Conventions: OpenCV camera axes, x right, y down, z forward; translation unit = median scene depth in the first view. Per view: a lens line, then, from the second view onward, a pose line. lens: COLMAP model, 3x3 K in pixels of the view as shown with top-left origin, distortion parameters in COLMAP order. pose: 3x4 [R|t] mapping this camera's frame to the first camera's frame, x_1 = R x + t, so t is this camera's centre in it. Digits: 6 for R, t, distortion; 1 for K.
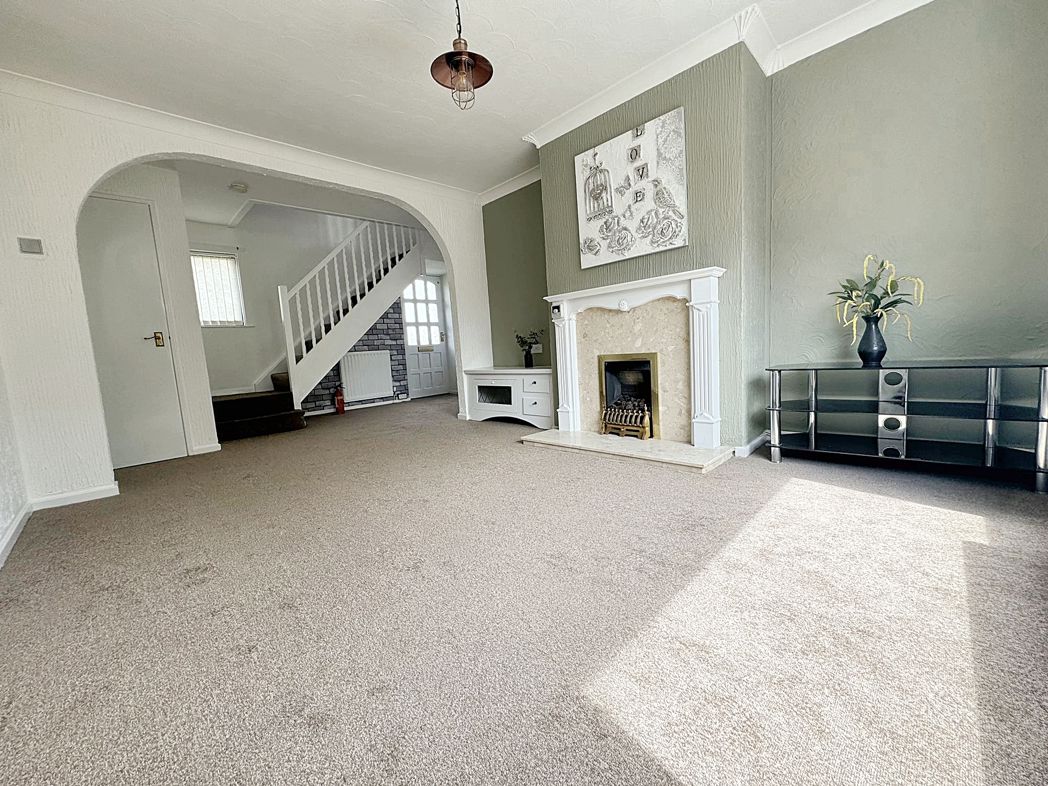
lens RADIAL K [[424.3, 0, 523.0], [0, 424.3, 387.6], [0, 0, 1]] dist [-0.001281, -0.000106]
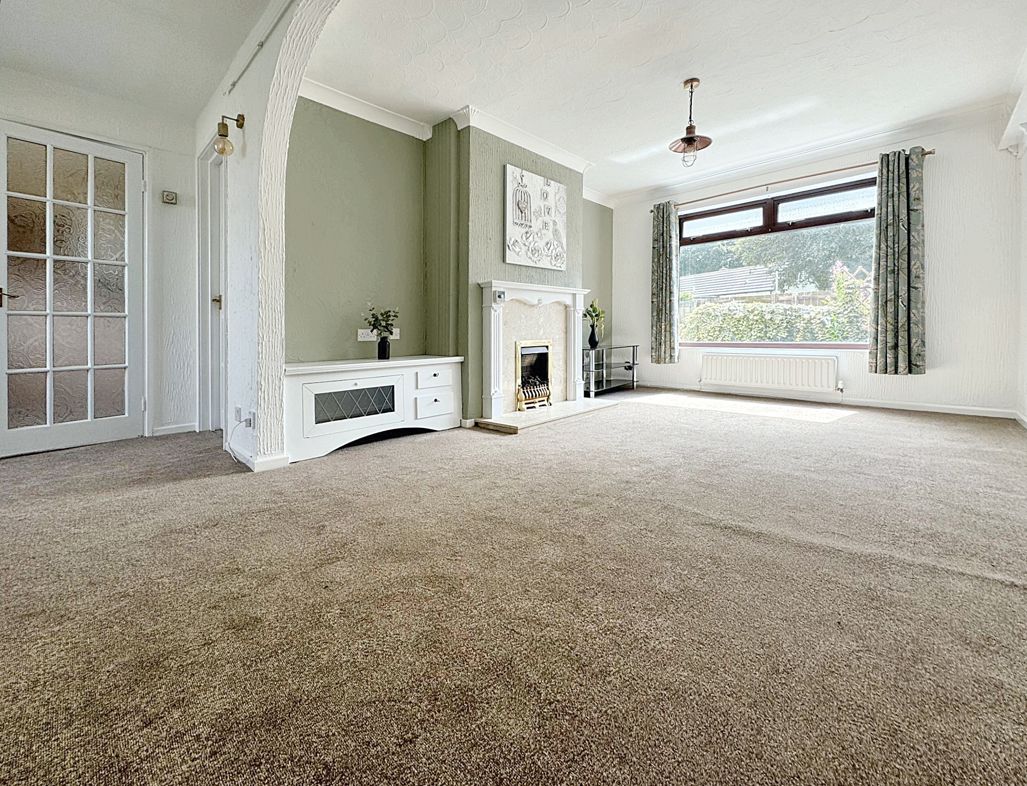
lens RADIAL K [[421.9, 0, 541.8], [0, 421.9, 329.3], [0, 0, 1]] dist [0.001261, -0.000112]
pose [[-0.046622, 0.062614, 0.996948, -0.997248], [0.103009, 0.993014, -0.057550, -0.039188], [-0.993587, 0.100012, -0.052746, 1.046697]]
